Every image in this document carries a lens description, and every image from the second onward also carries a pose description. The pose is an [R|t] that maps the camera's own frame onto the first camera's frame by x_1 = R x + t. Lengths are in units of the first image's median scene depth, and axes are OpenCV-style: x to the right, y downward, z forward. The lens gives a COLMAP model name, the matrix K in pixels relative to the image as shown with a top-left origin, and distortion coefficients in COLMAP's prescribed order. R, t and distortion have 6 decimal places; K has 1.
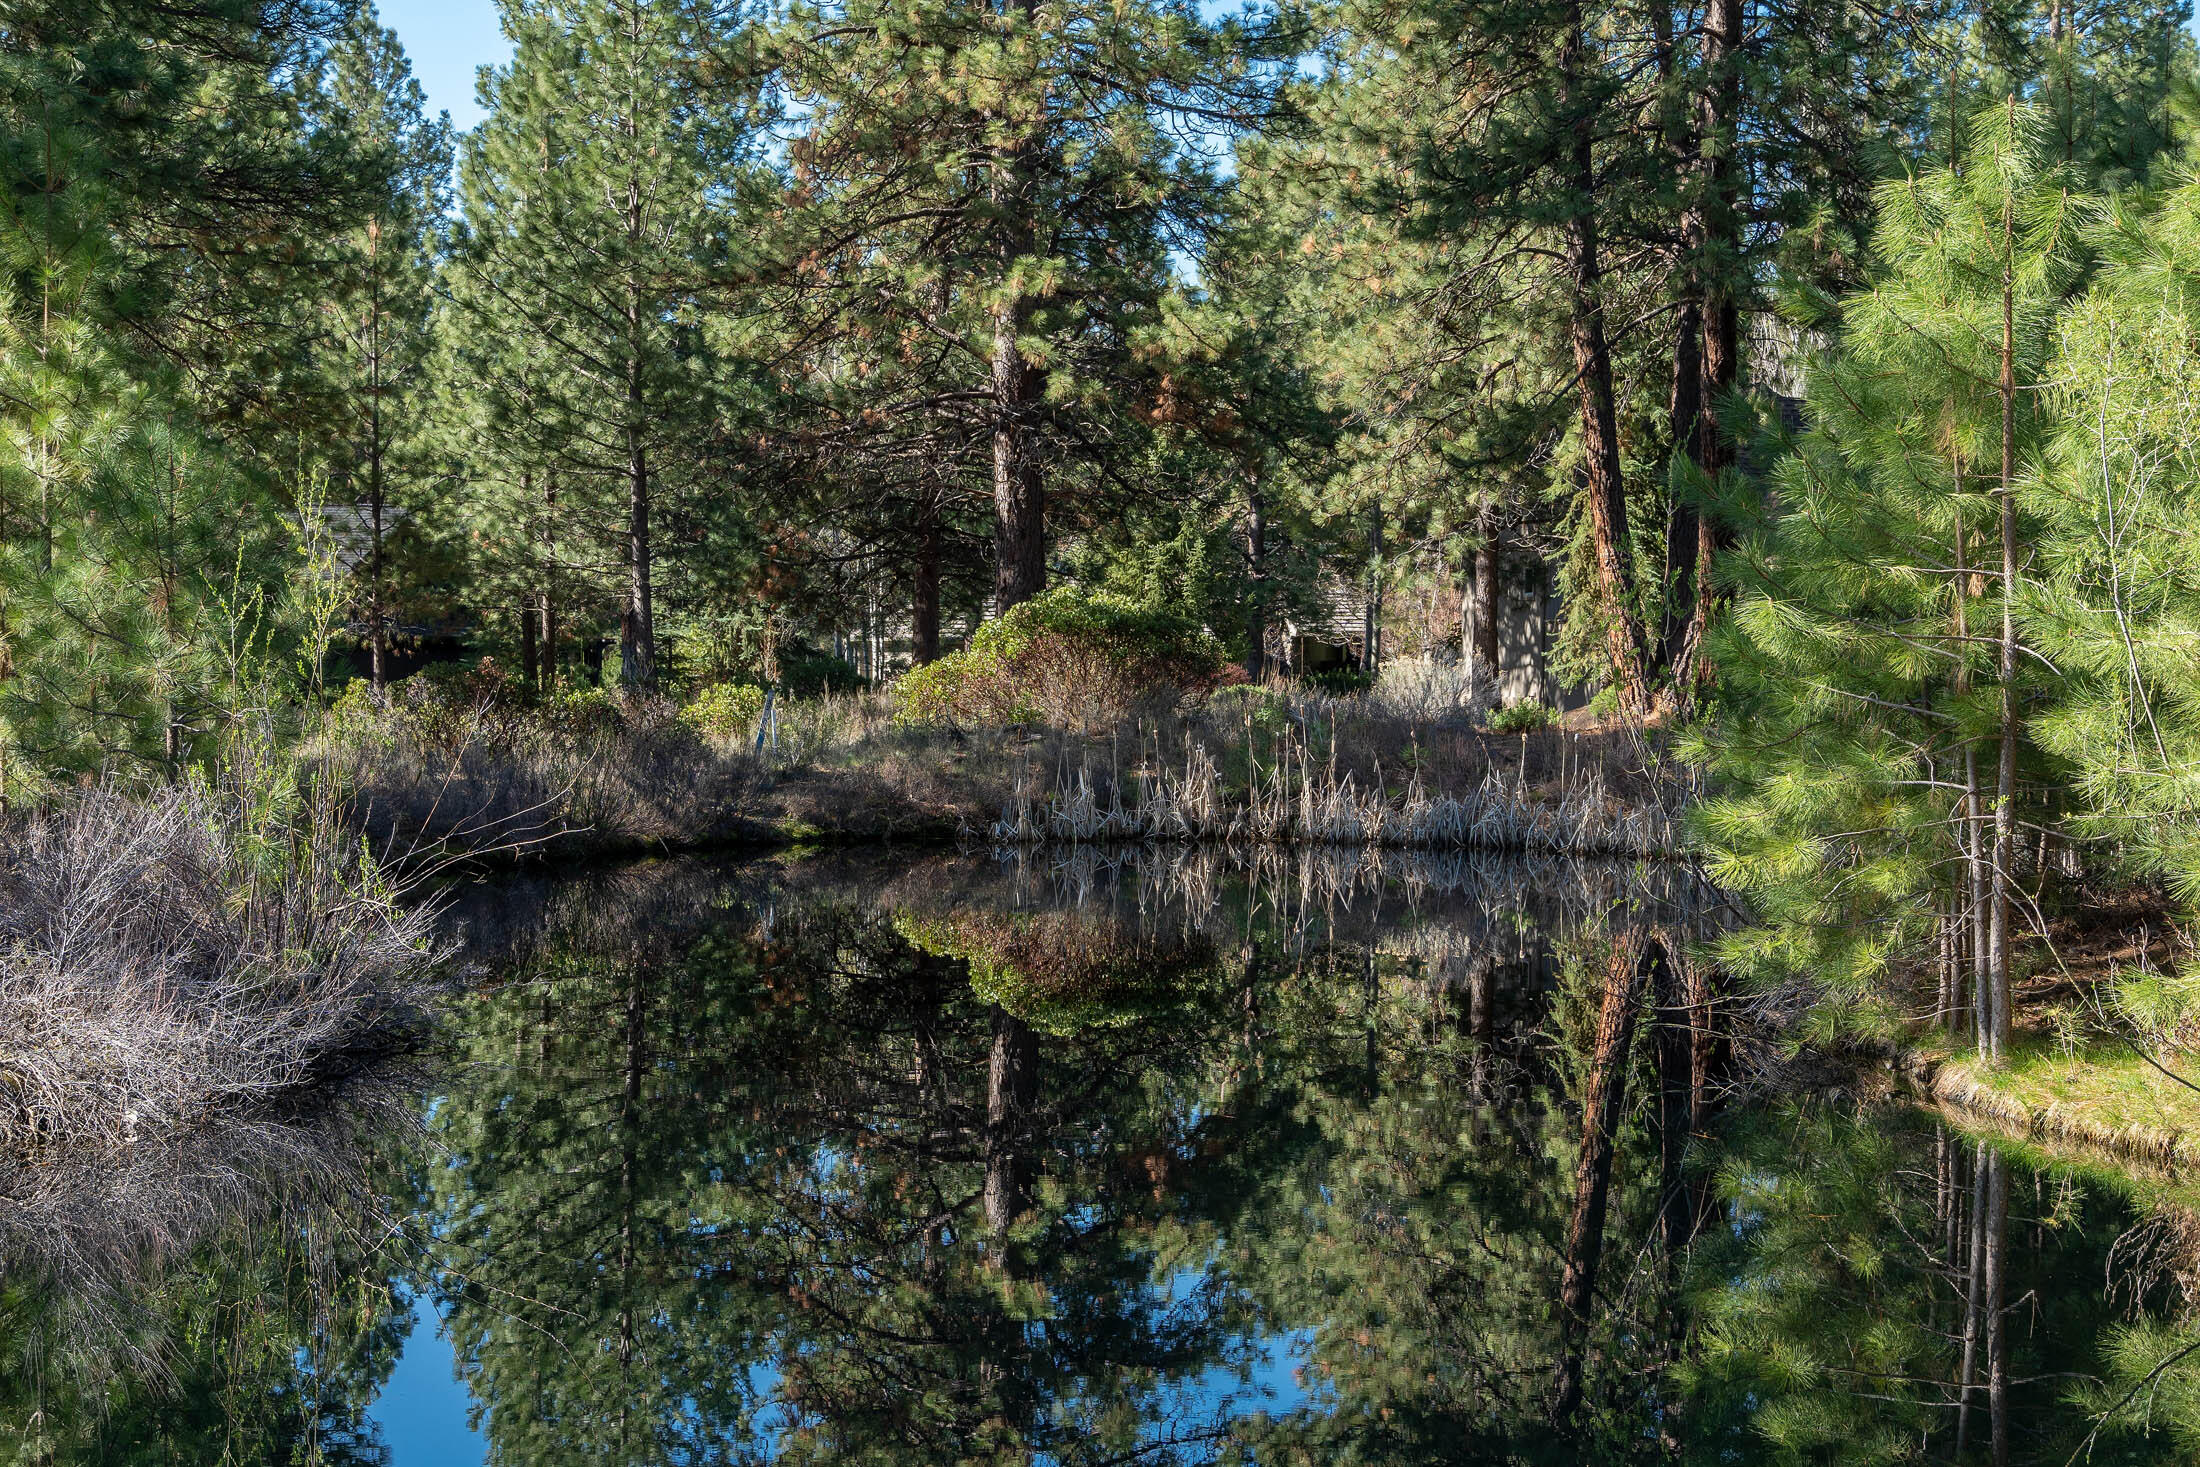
lens RADIAL K [[4882.4, 0, 1145.7], [0, 4882.4, 731.0], [0, 0, 1]] dist [0.060777, 0.468678]
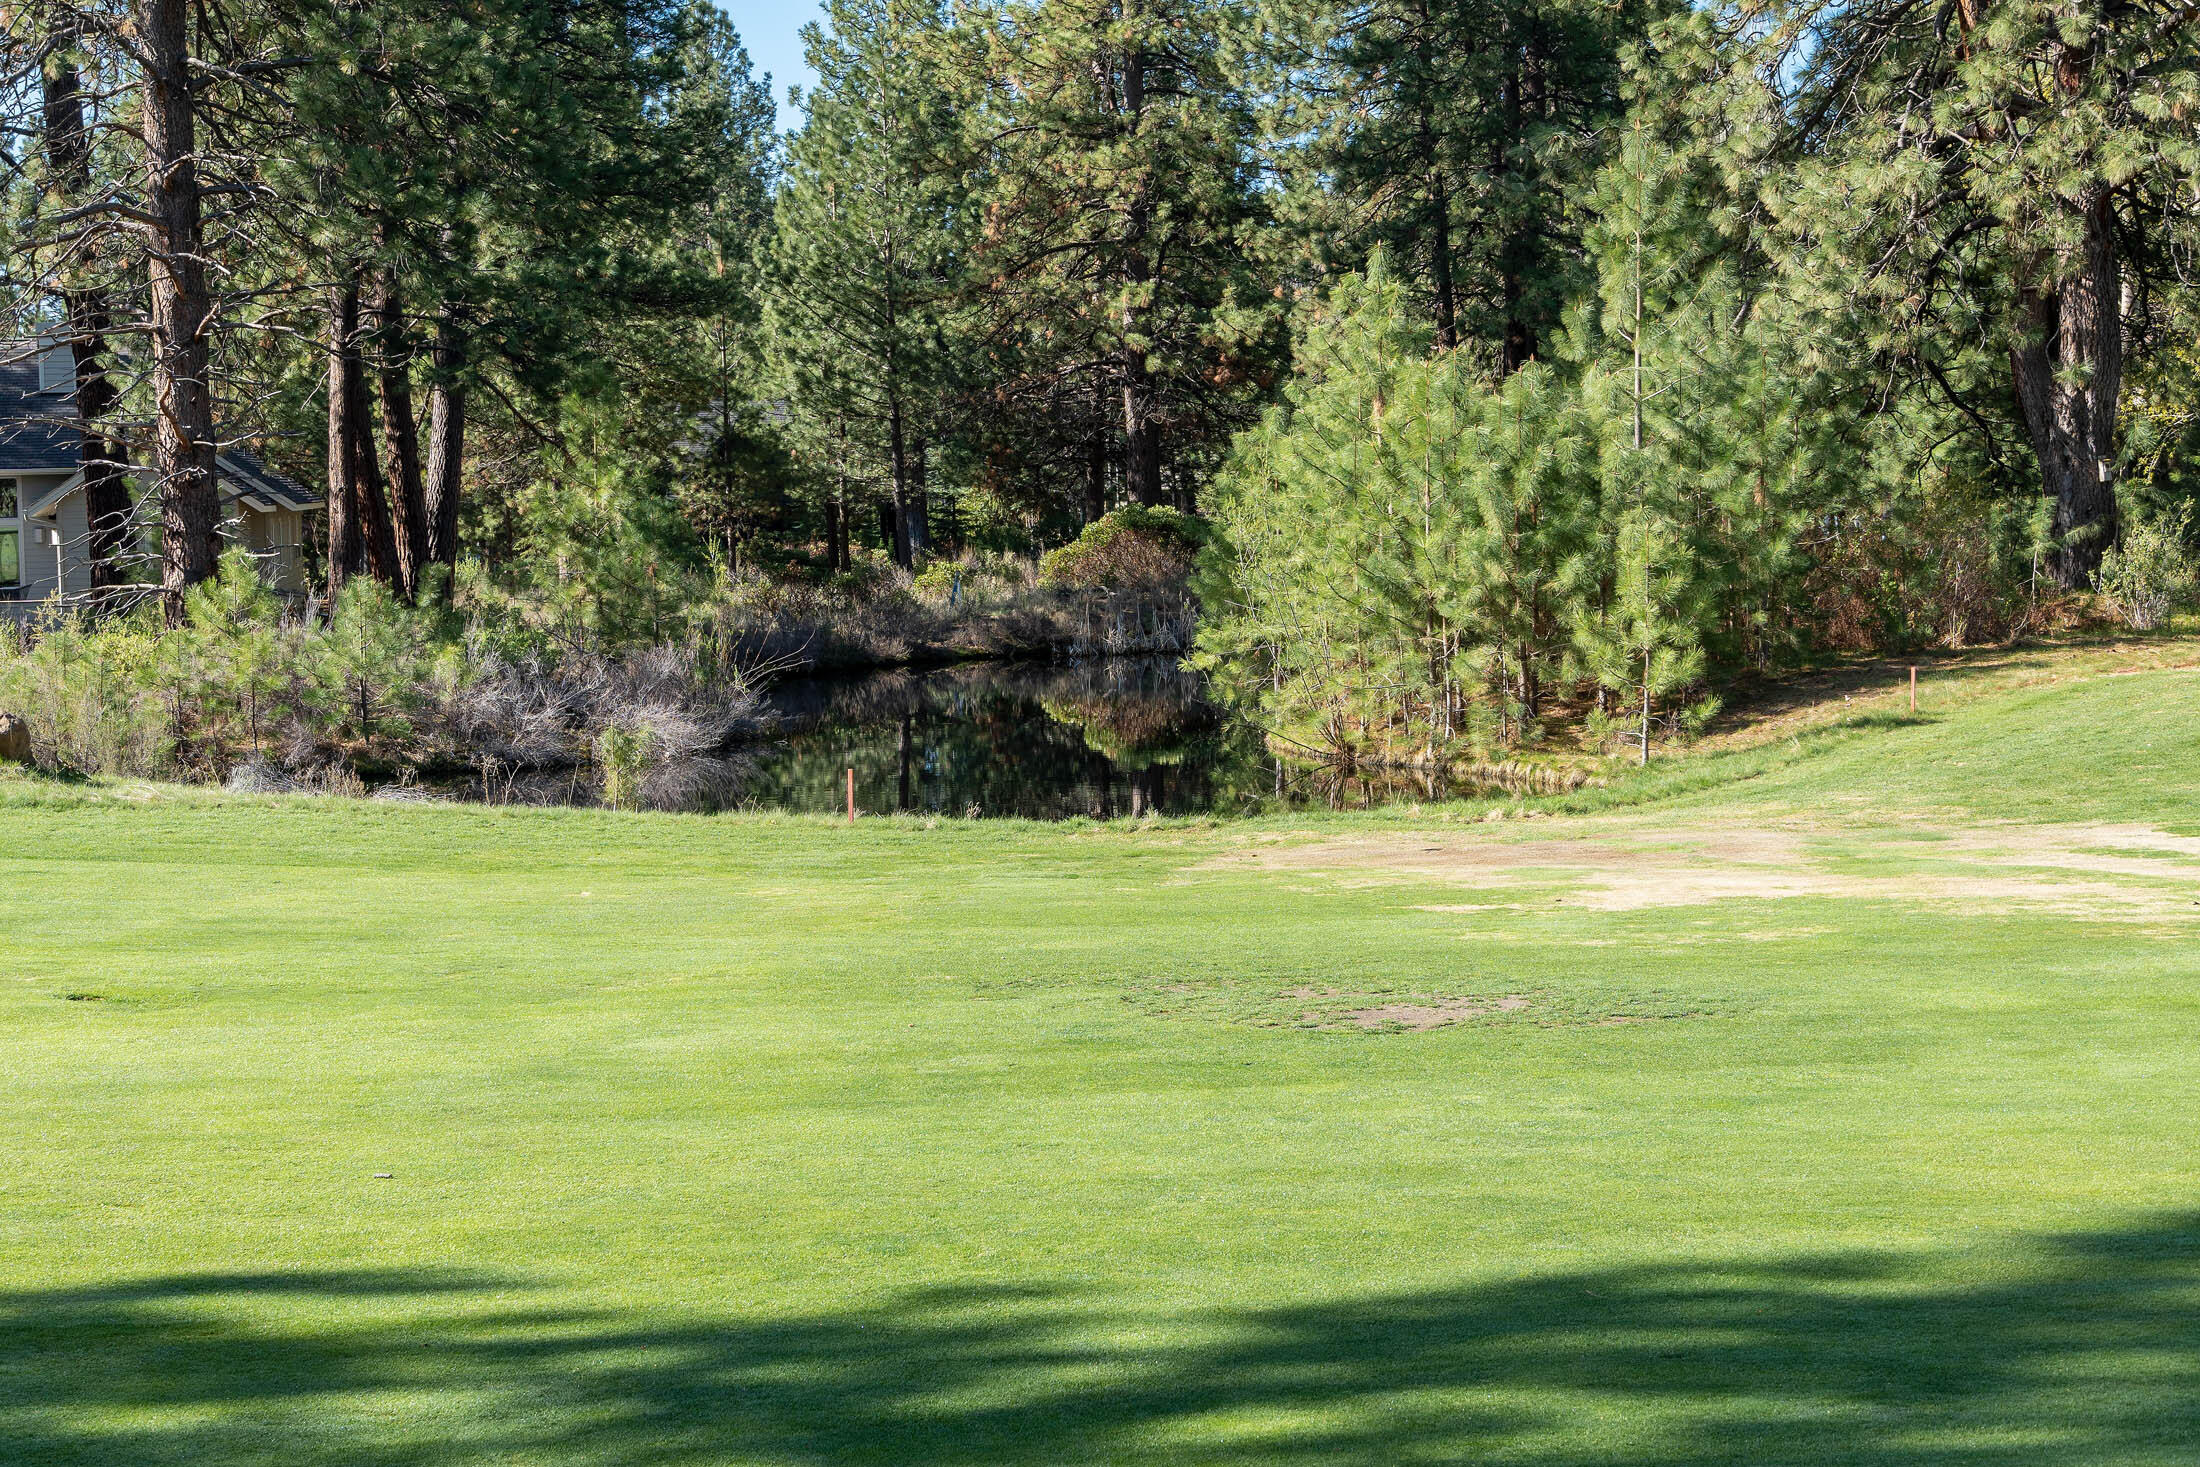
lens RADIAL K [[4882.4, 0, 1145.7], [0, 4882.4, 731.0], [0, 0, 1]] dist [0.060777, 0.468678]
pose [[0.997240, -0.022734, -0.070675, 0.087599], [0.025577, 0.998889, 0.039582, -0.014502], [0.069696, -0.041281, 0.996714, -0.571714]]
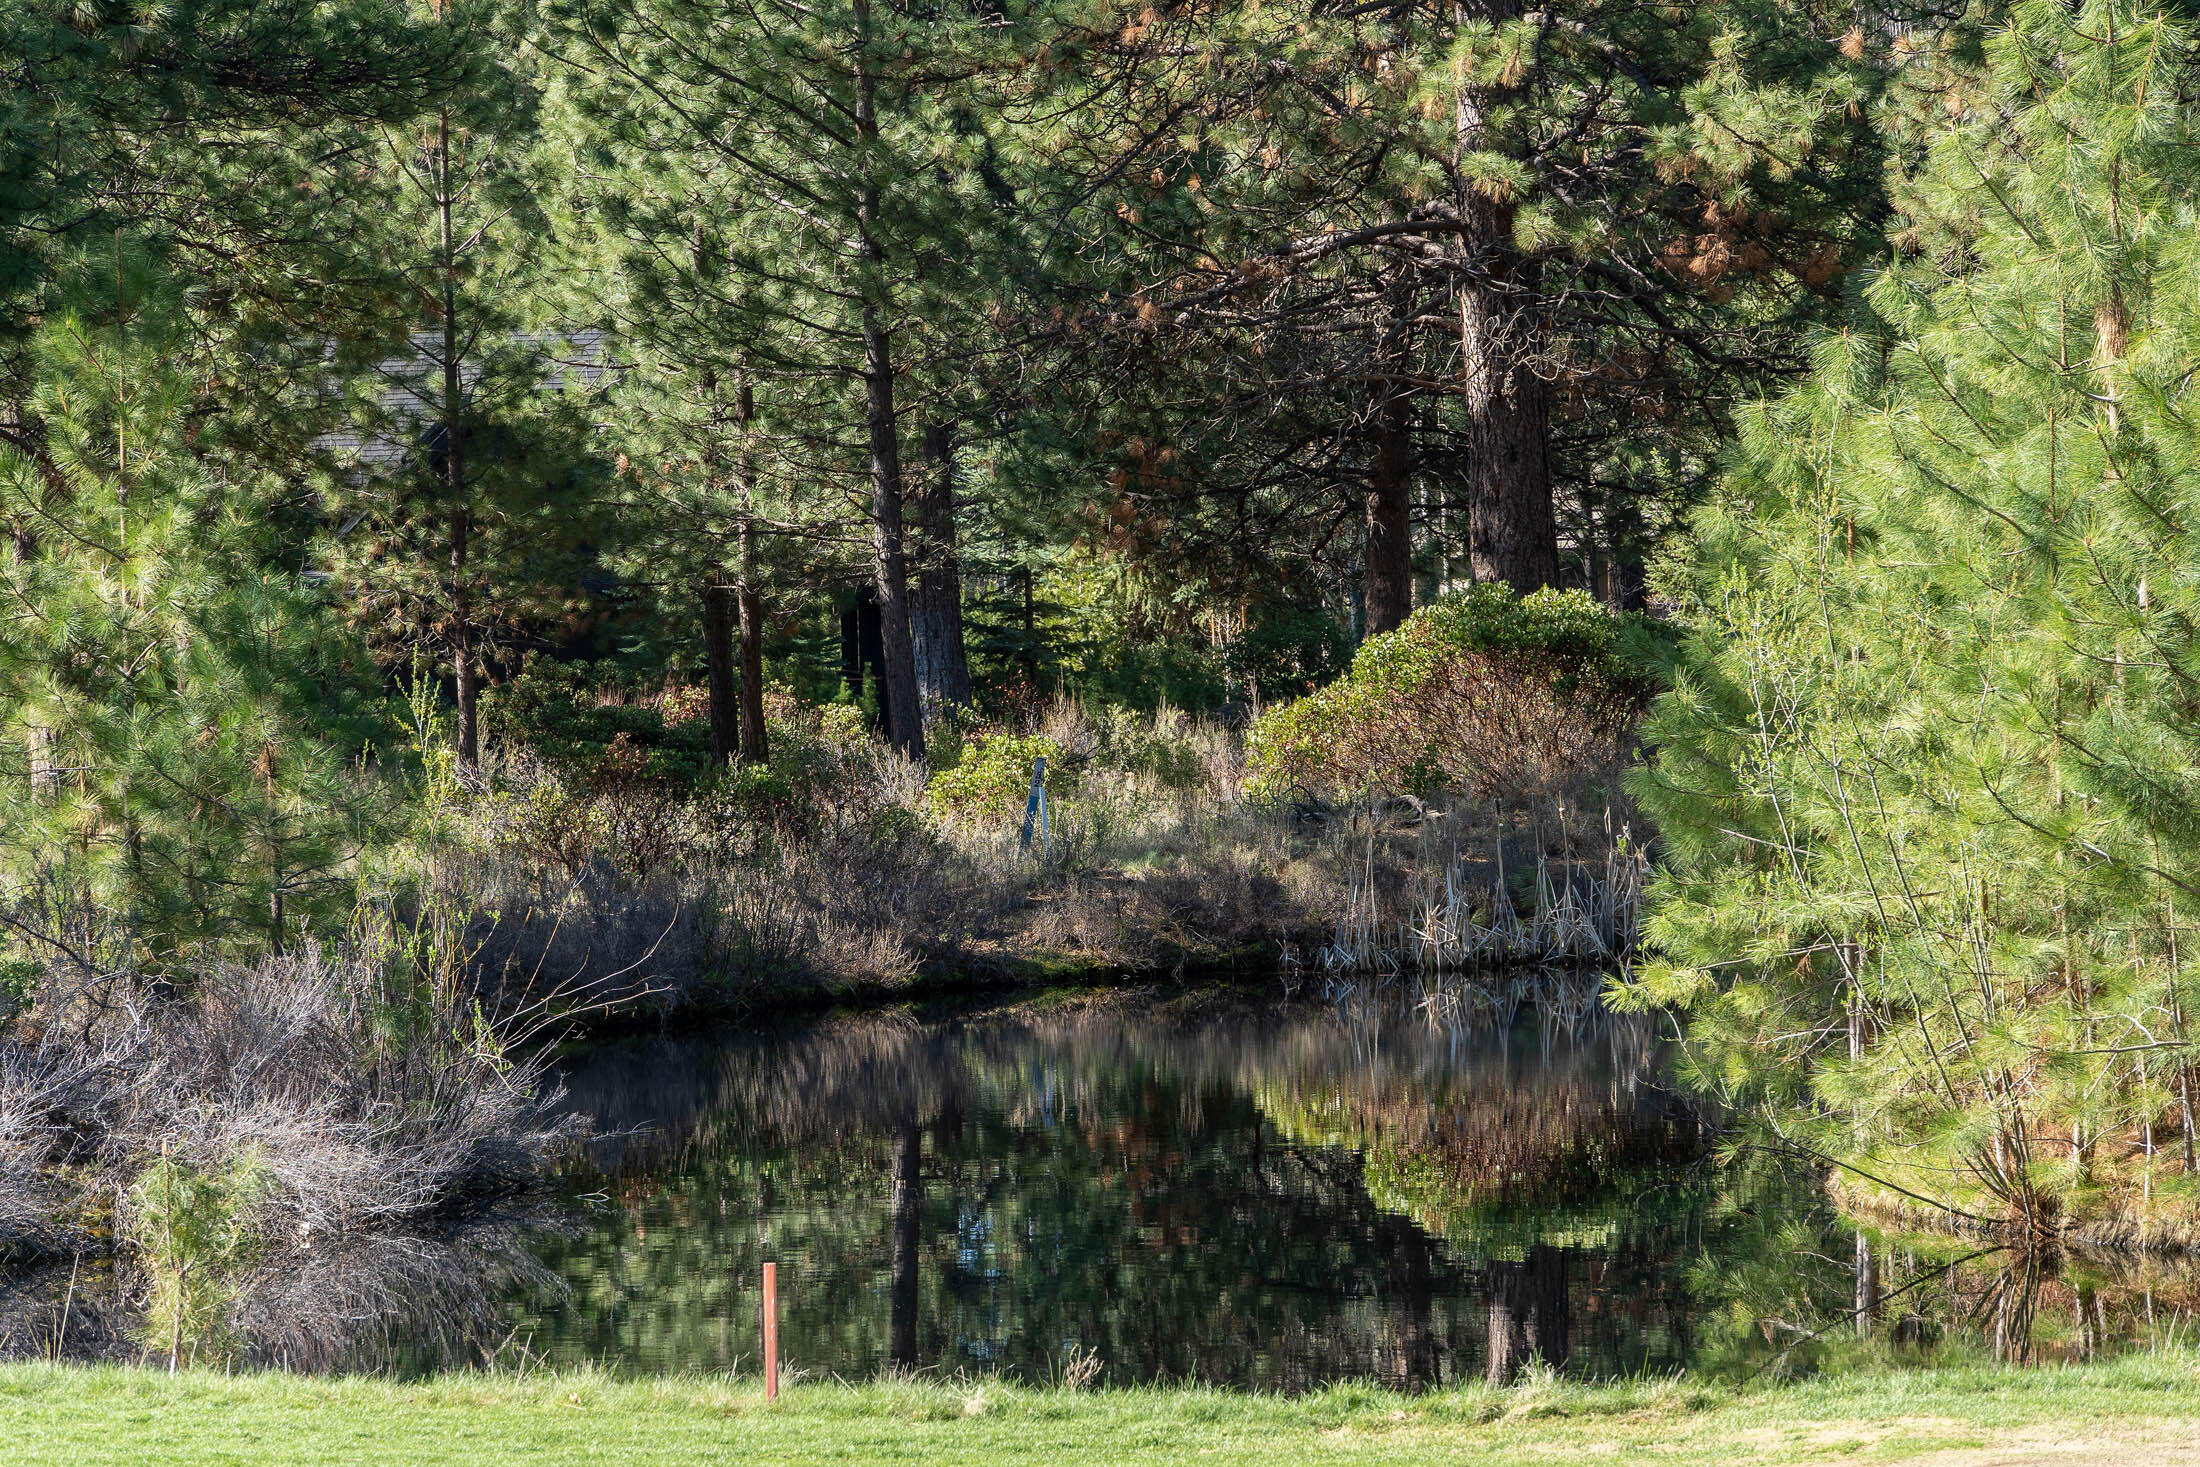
lens RADIAL K [[12402.0, 0, 1100.0], [0, 12402.0, 733.5], [0, 0, 1]] dist [-0.105465, -4.601811]
pose [[0.994185, -0.031017, -0.103122, 0.086973], [0.031591, 0.999493, 0.003942, -0.014429], [0.102947, -0.007177, 0.994661, -0.567682]]
